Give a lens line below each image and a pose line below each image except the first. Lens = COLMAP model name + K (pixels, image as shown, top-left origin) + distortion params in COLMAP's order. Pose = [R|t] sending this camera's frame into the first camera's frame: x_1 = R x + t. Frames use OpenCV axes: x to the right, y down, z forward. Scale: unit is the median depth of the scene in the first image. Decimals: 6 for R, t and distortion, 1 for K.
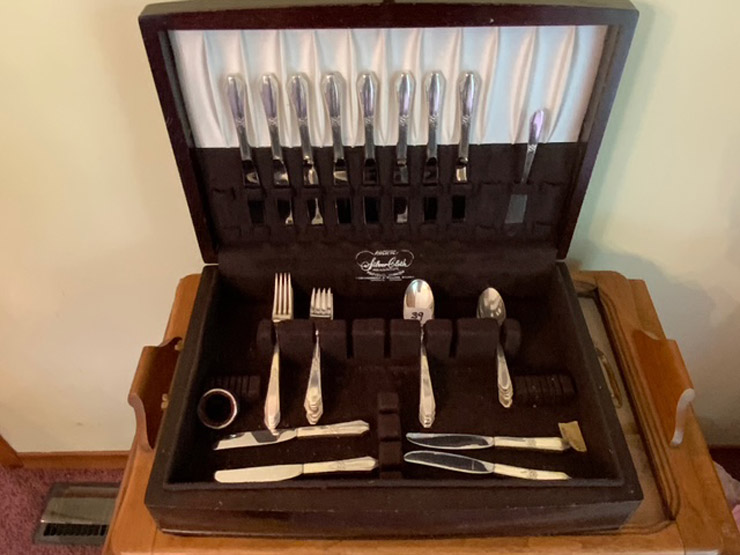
lens RADIAL K [[601.0, 0, 373.0], [0, 601.0, 278.5], [0, 0, 1]] dist [0.060450, -0.009464]
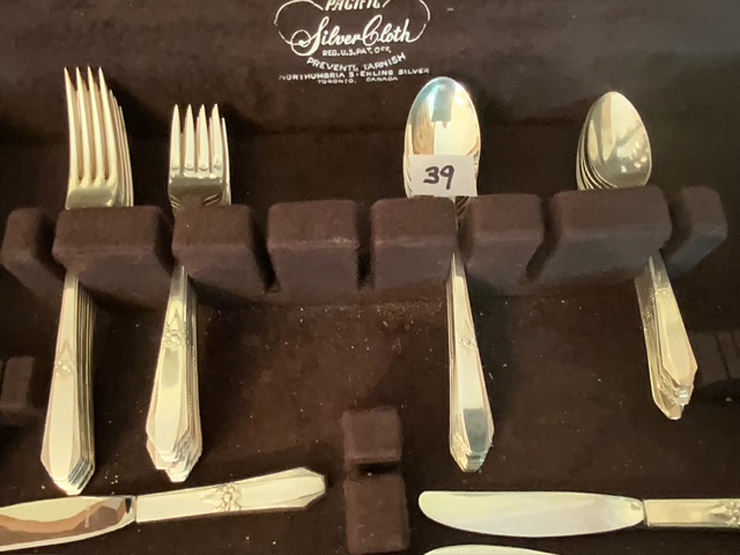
lens RADIAL K [[601.0, 0, 370.0], [0, 601.0, 277.2], [0, 0, 1]] dist [0.060450, -0.009464]
pose [[0.999130, -0.032283, 0.026418, 0.015494], [0.021324, 0.939573, 0.341684, -0.011847], [-0.035852, -0.340824, 0.939443, 0.601663]]
